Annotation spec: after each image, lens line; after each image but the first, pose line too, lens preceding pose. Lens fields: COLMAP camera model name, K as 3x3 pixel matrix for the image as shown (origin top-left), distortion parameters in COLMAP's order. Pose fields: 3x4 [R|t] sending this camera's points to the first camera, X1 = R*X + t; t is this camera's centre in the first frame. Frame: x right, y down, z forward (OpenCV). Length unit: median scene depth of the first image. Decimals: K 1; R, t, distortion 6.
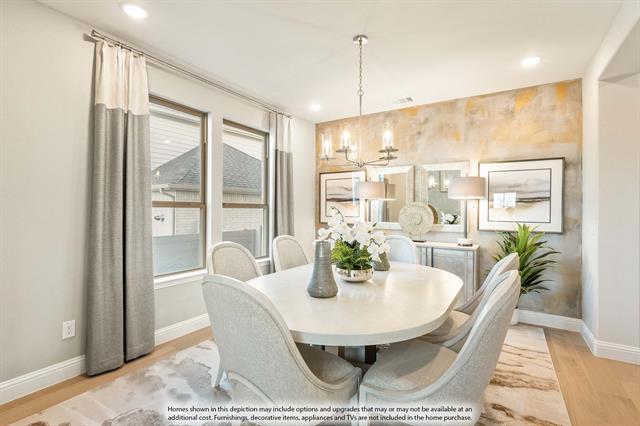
lens RADIAL K [[297.8, 0, 321.8], [0, 297.8, 209.6], [0, 0, 1]] dist [-0.001409, -0.000158]
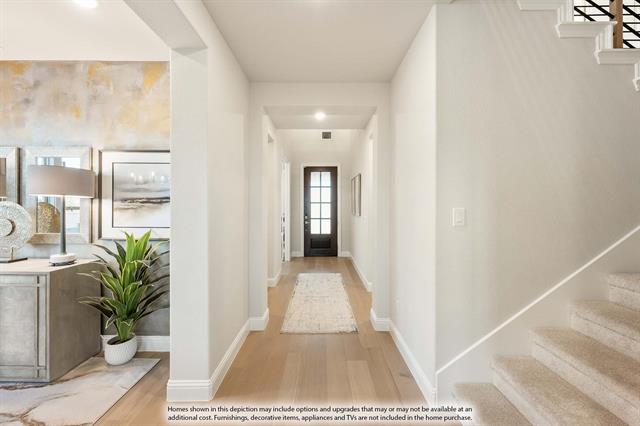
lens RADIAL K [[254.1, 0, 320.5], [0, 254.1, 207.8], [0, 0, 1]] dist [-0.000747, -0.000190]
pose [[0.840910, -0.006884, 0.541131, 0.633979], [0.004464, 0.999973, 0.005783, -0.012059], [-0.541157, -0.002447, 0.840918, 0.156136]]
